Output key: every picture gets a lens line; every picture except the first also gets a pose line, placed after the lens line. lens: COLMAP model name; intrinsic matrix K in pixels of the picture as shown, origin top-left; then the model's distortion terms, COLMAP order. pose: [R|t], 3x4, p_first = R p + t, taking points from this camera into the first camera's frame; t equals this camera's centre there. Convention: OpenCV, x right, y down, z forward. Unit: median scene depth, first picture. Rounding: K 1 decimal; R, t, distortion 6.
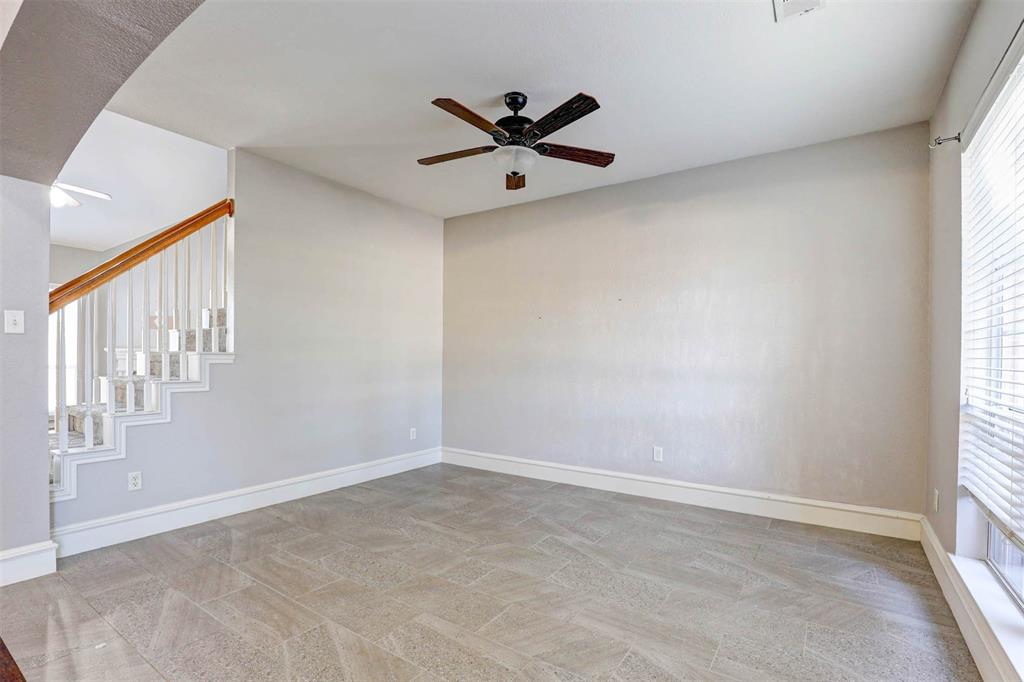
lens RADIAL K [[471.4, 0, 518.9], [0, 471.4, 359.2], [0, 0, 1]] dist [-0.013074, -0.000301]
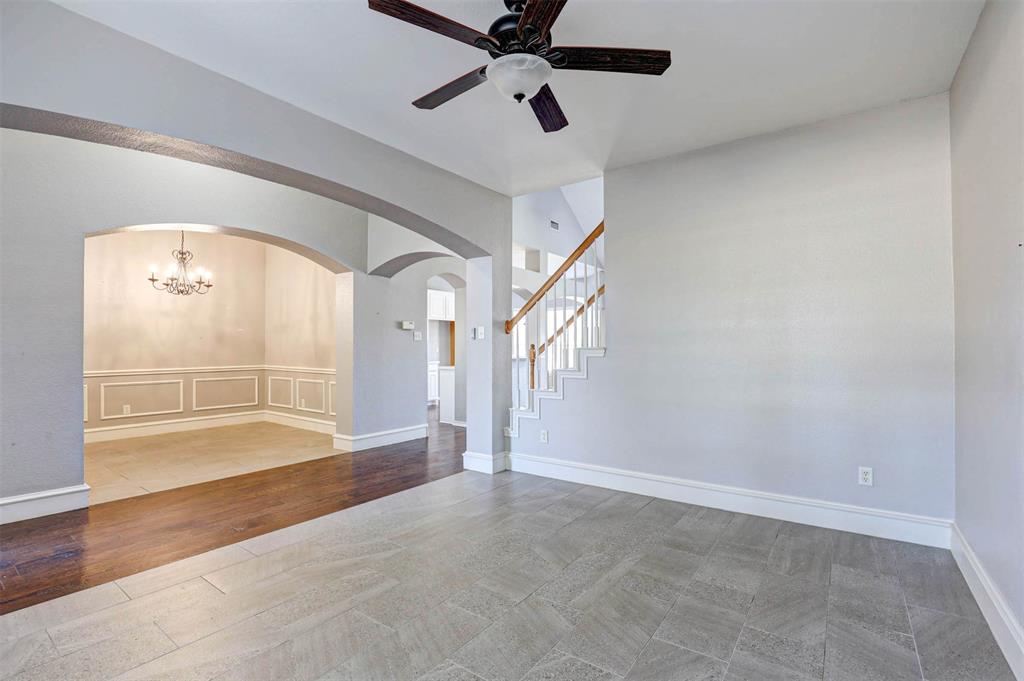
lens RADIAL K [[471.4, 0, 513.0], [0, 471.4, 341.9], [0, 0, 1]] dist [-0.013074, -0.000301]
pose [[-0.040360, -0.027026, -0.998820, 0.536070], [0.003235, 0.999625, -0.027179, 0.002463], [0.999180, -0.004329, -0.040258, 0.774865]]
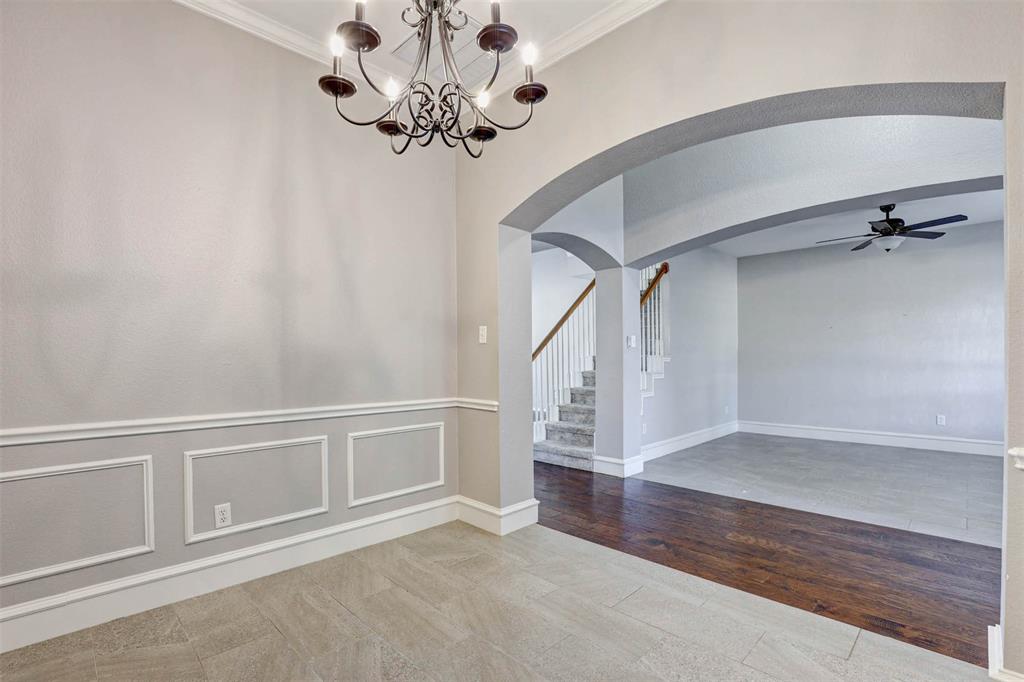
lens RADIAL K [[471.4, 0, 517.3], [0, 471.4, 368.4], [0, 0, 1]] dist [-0.013074, -0.000301]
pose [[0.985179, -0.015984, -0.170782, -0.801879], [0.019464, 0.999635, 0.018726, -0.012956], [0.170421, -0.021772, 0.985131, -0.695593]]
